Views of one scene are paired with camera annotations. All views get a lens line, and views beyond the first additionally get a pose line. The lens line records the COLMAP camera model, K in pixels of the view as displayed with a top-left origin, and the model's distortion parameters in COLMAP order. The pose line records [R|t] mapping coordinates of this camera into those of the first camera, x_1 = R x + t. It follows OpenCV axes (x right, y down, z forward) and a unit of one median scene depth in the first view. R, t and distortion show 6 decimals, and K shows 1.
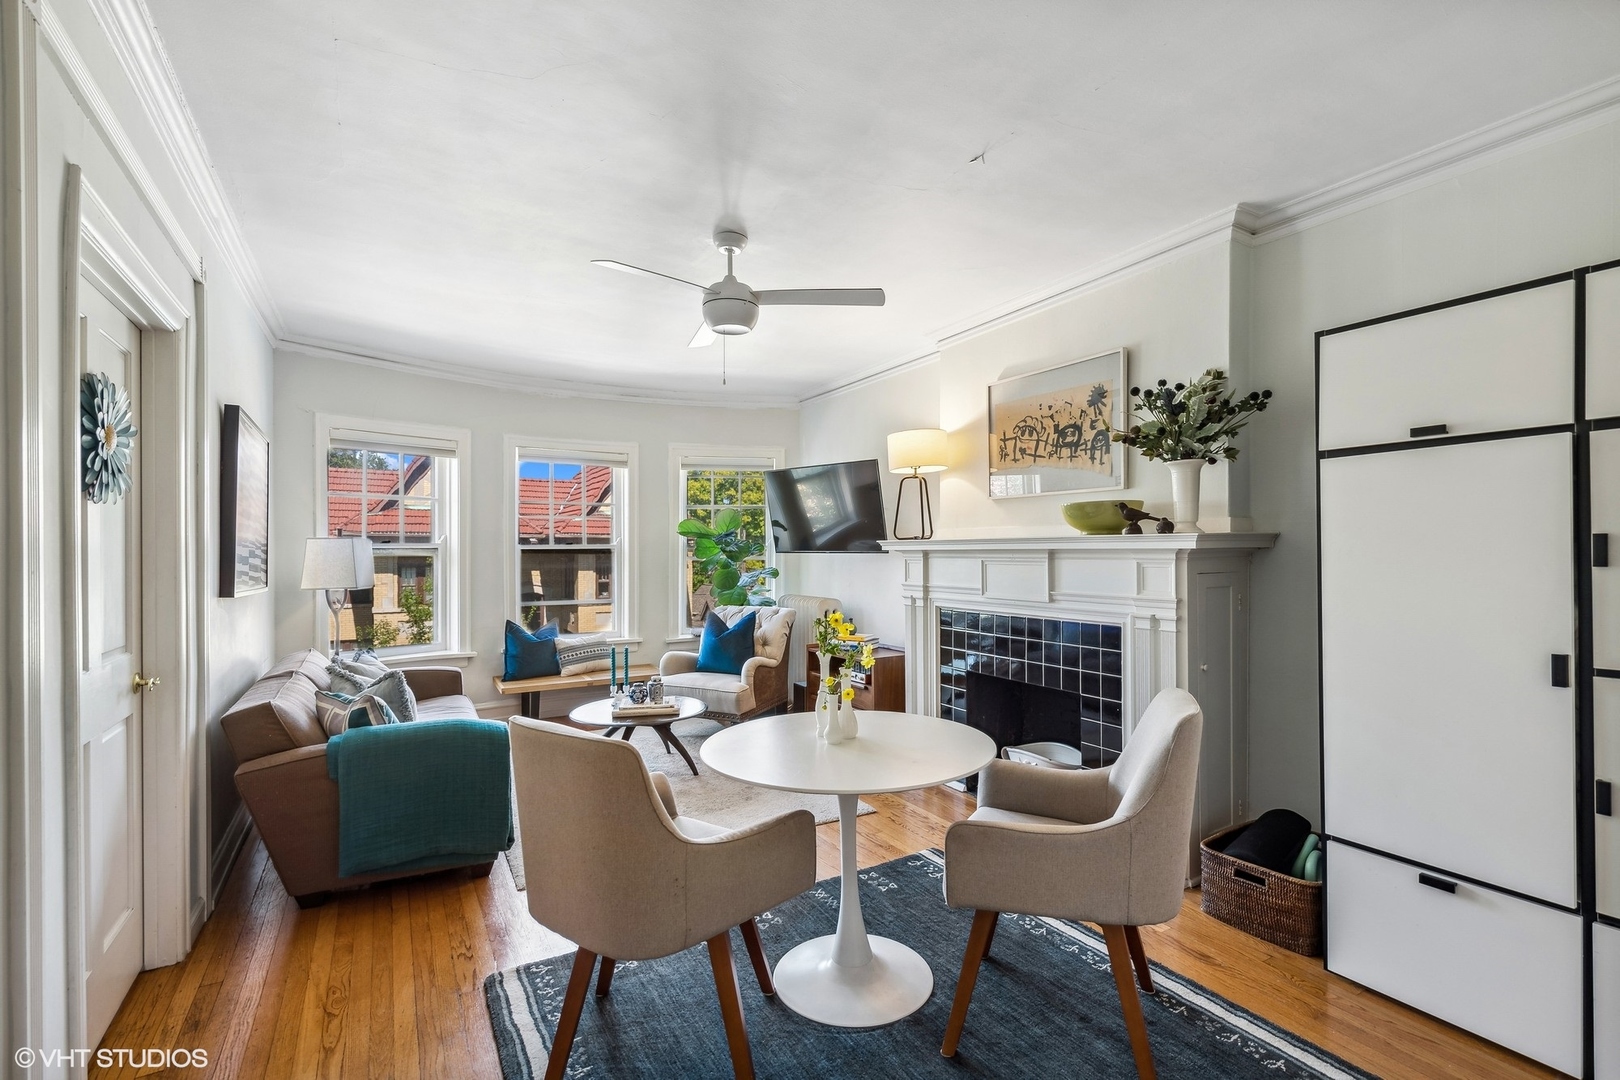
lens RADIAL K [[751.3, 0, 809.3], [0, 751.3, 554.9], [0, 0, 1]] dist [0.015354, -0.000085]
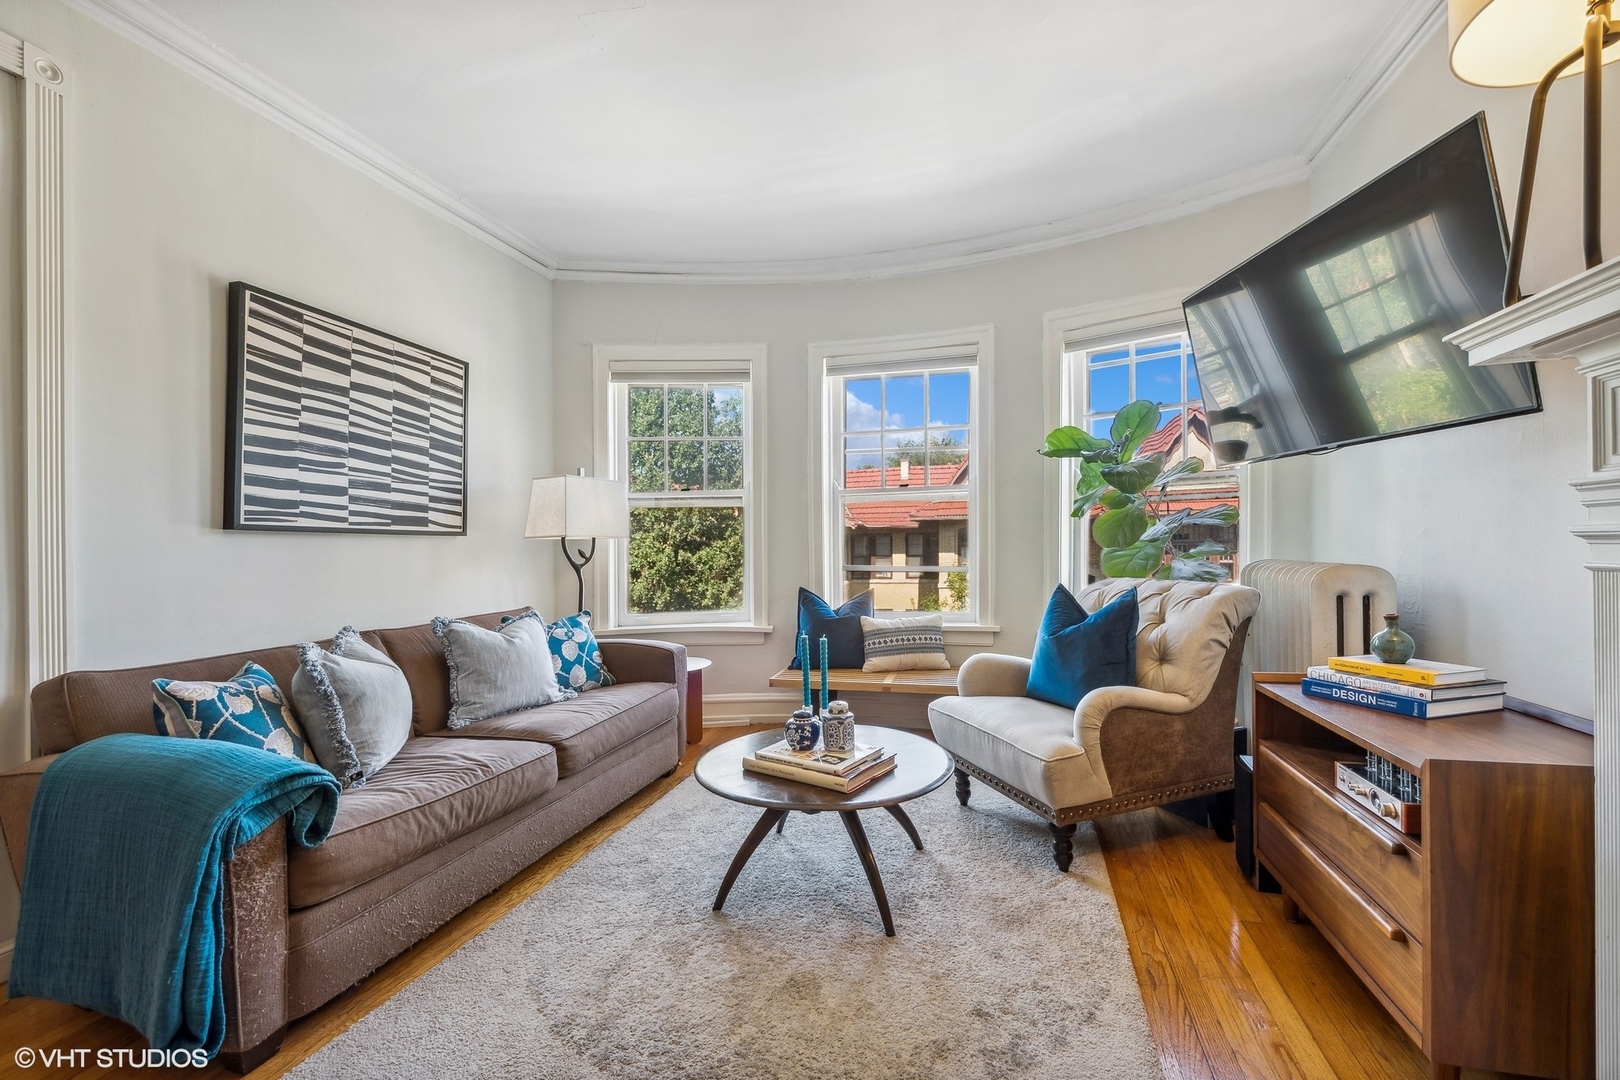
lens RADIAL K [[678.3, 0, 805.8], [0, 678.3, 548.6], [0, 0, 1]] dist [0.001139, -0.000034]
pose [[0.696944, -0.003426, -0.717118, 0.119990], [0.008293, 0.999960, 0.003282, 0.064003], [0.717078, -0.008235, 0.696944, 0.745634]]
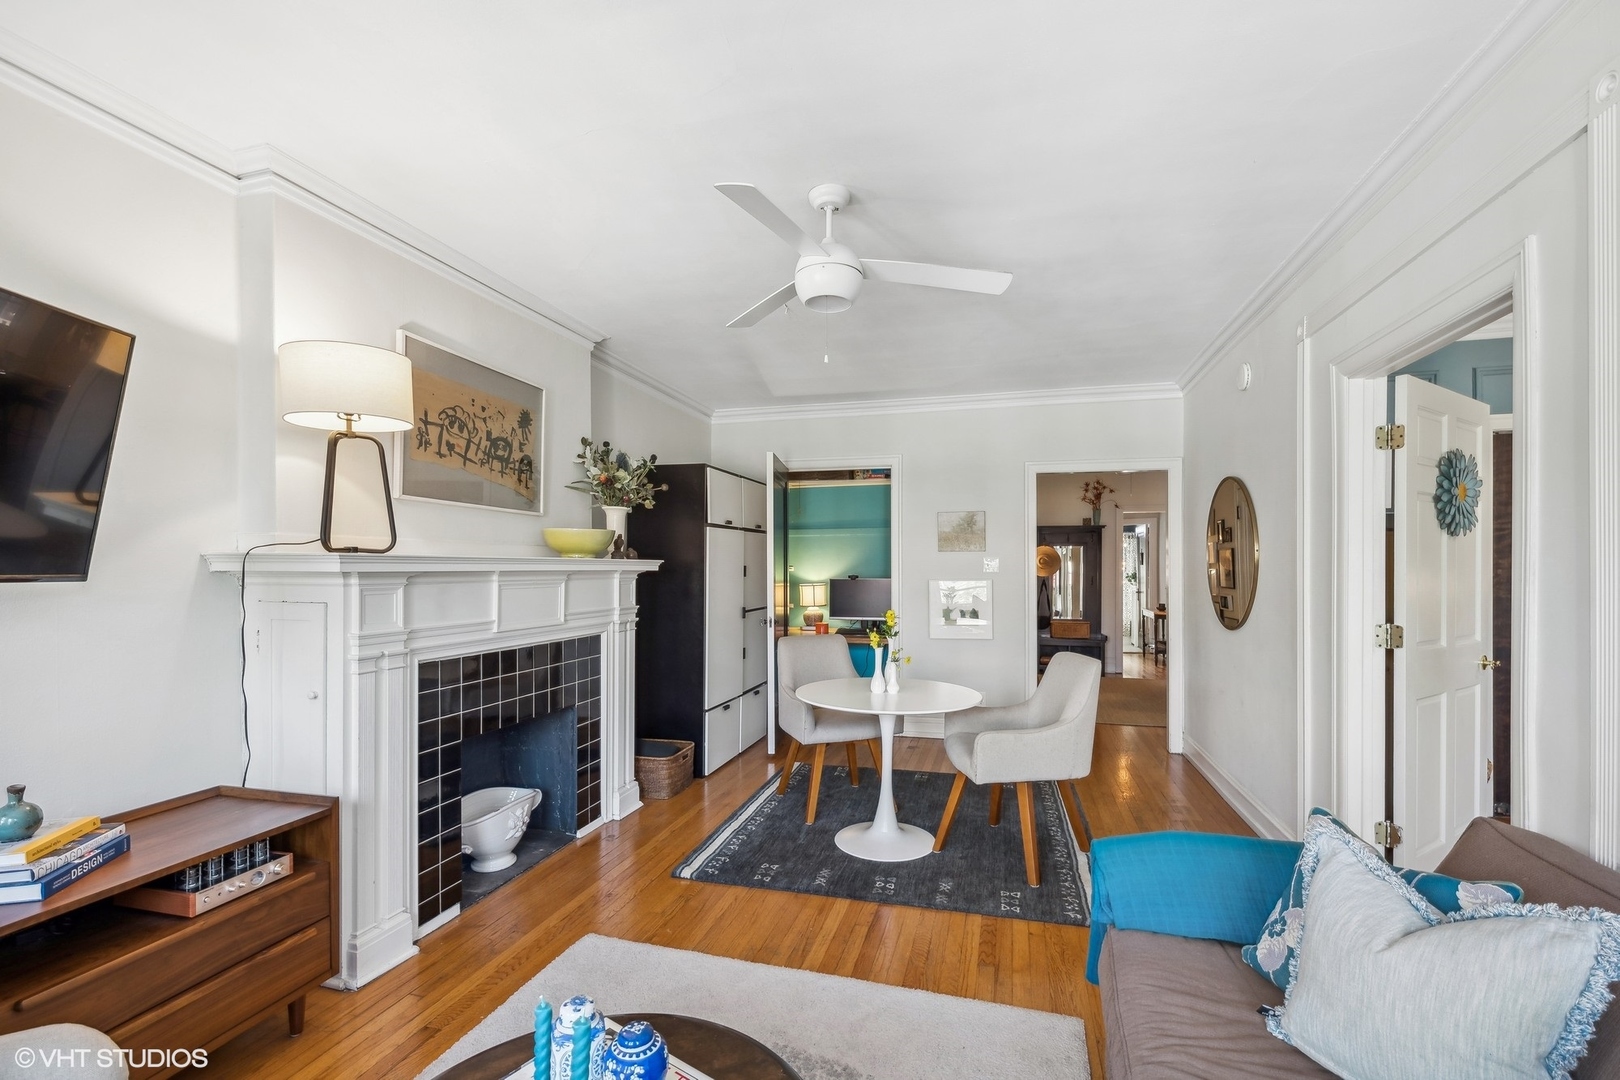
lens RADIAL K [[713.0, 0, 836.3], [0, 713.0, 569.1], [0, 0, 1]] dist [0.015401, -0.000025]
pose [[-0.727944, 0.000992, 0.685636, -0.528326], [0.003612, 0.999991, 0.002389, -0.009426], [-0.685628, 0.004216, -0.727940, 1.271007]]
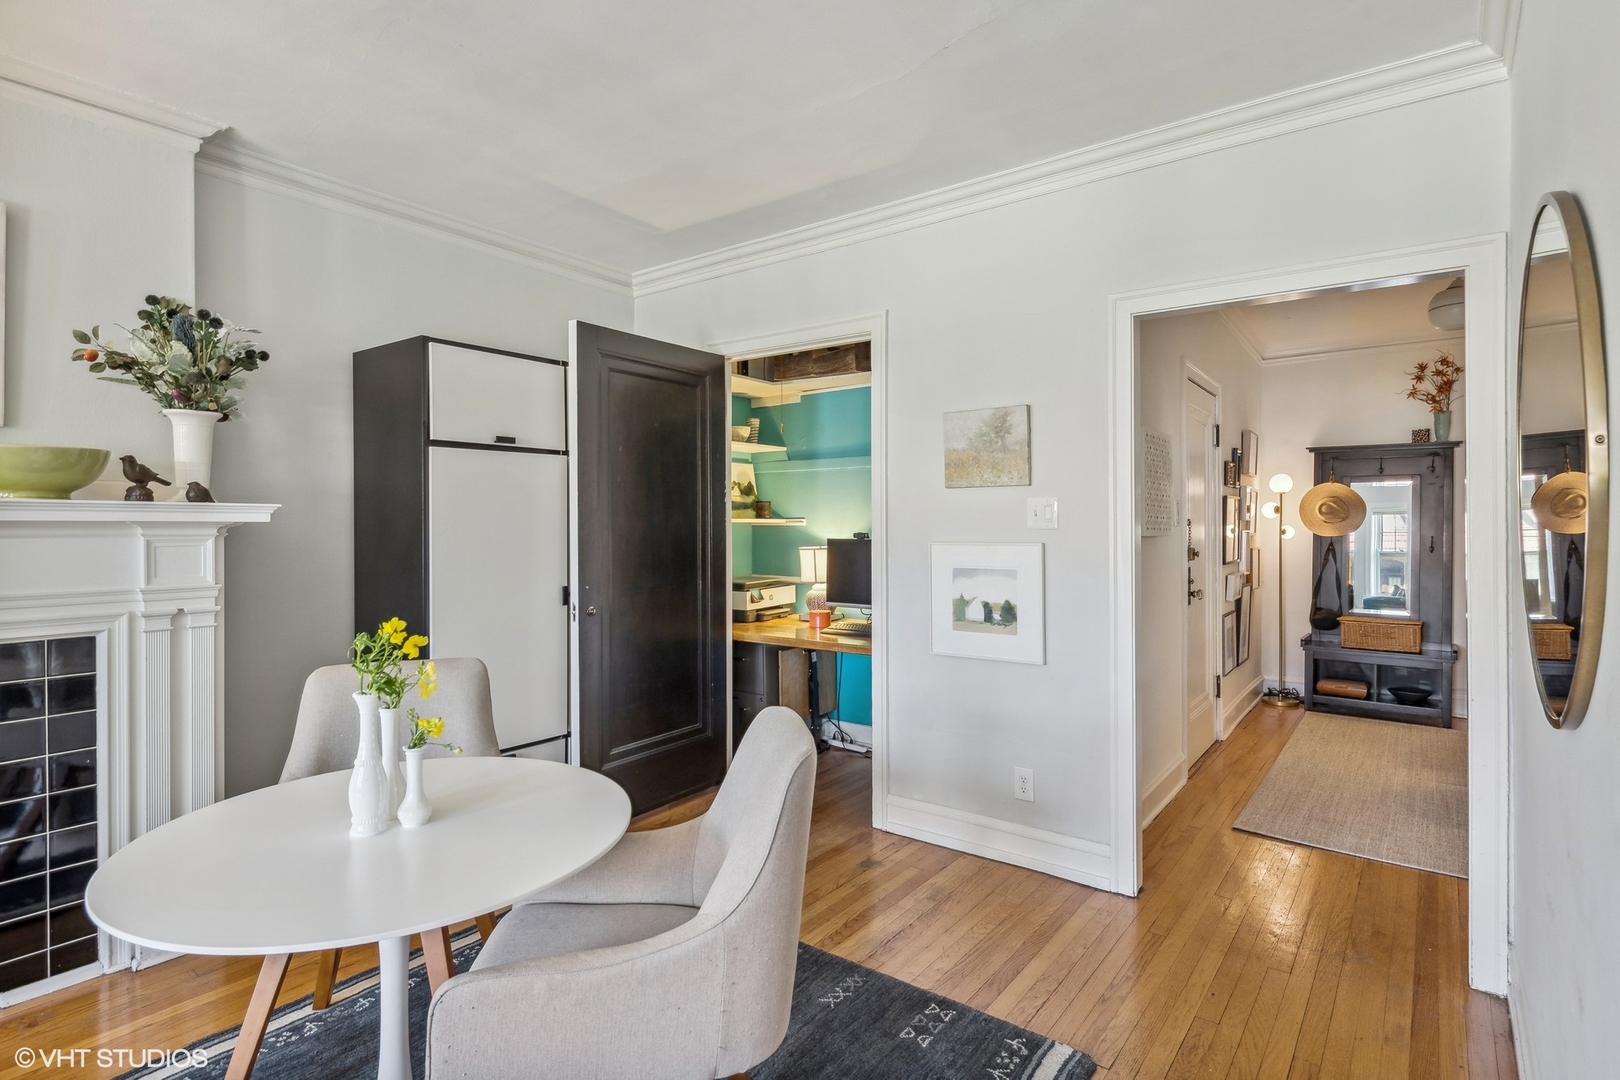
lens RADIAL K [[823.1, 0, 823.8], [0, 823.1, 523.2], [0, 0, 1]] dist [0.001674, 0.000865]
pose [[-0.403896, -0.002201, 0.914802, -0.429462], [0.000773, 0.999996, 0.002747, -0.006548], [-0.914804, 0.001816, -0.403893, 0.561432]]
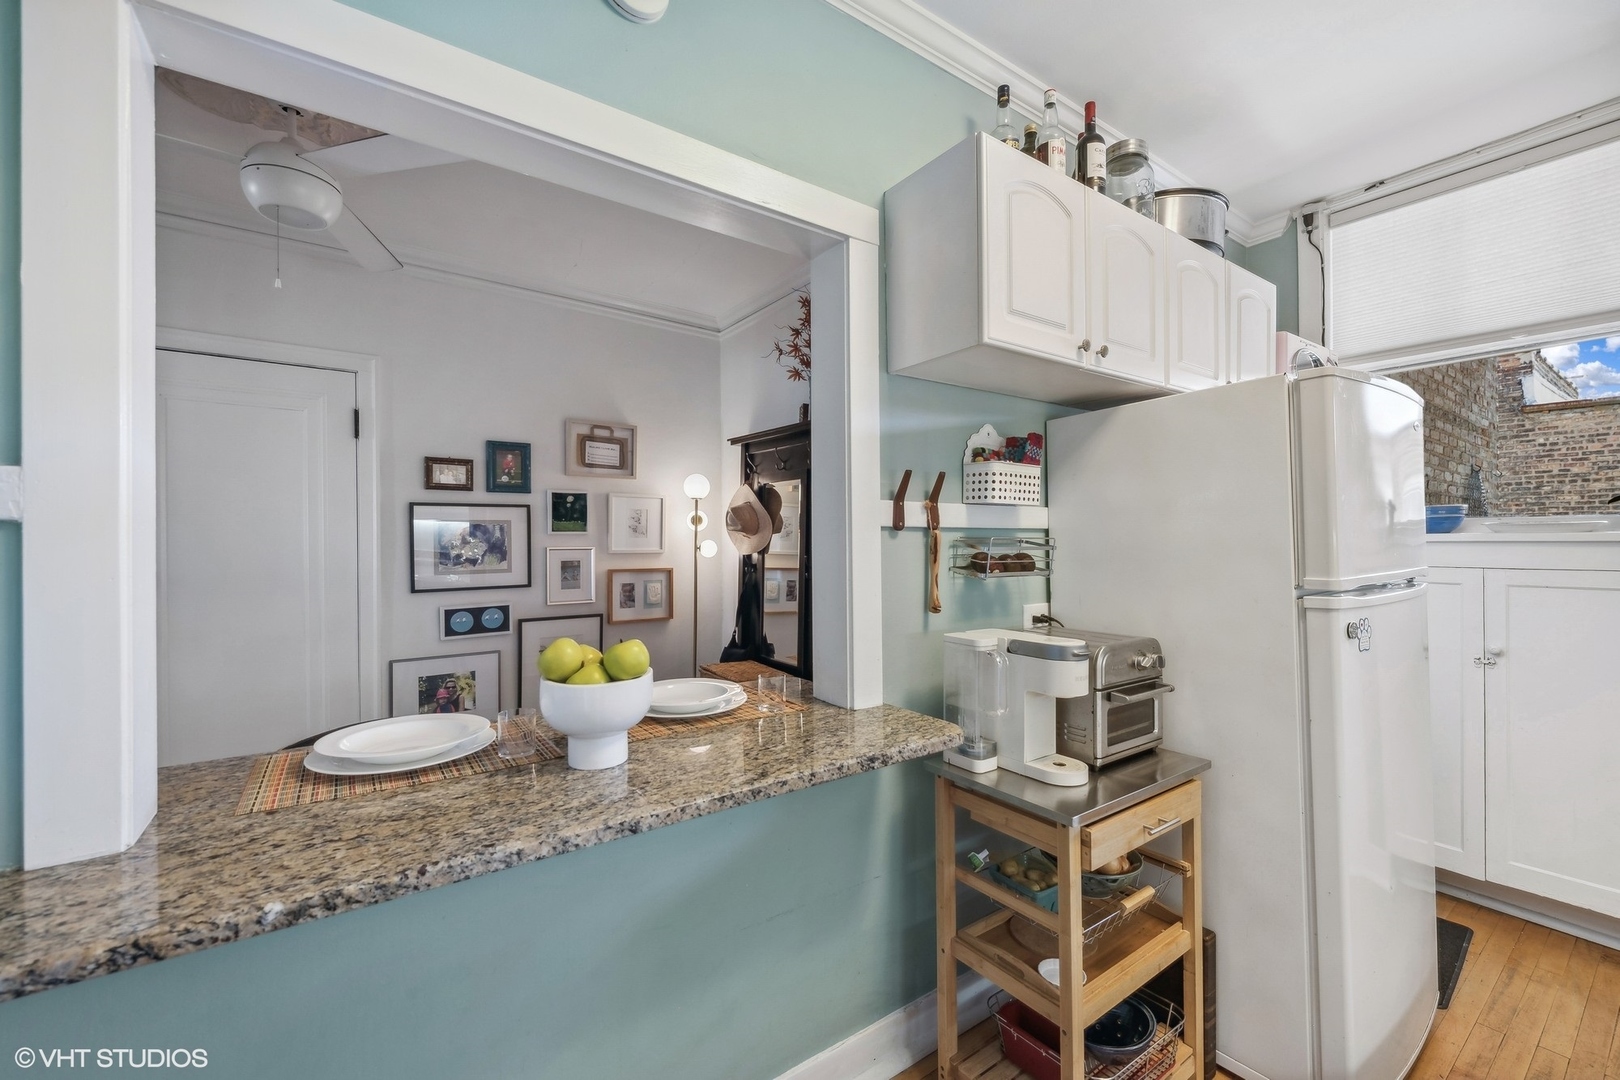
lens RADIAL K [[661.1, 0, 810.0], [0, 661.1, 540.0], [0, 0, 1]] dist [-0.000455, -0.000080]
pose [[-0.111534, -0.000412, 0.993760, -0.354862], [0.007591, 0.999970, 0.001266, 0.003274], [-0.993732, 0.007685, -0.111528, -0.896895]]
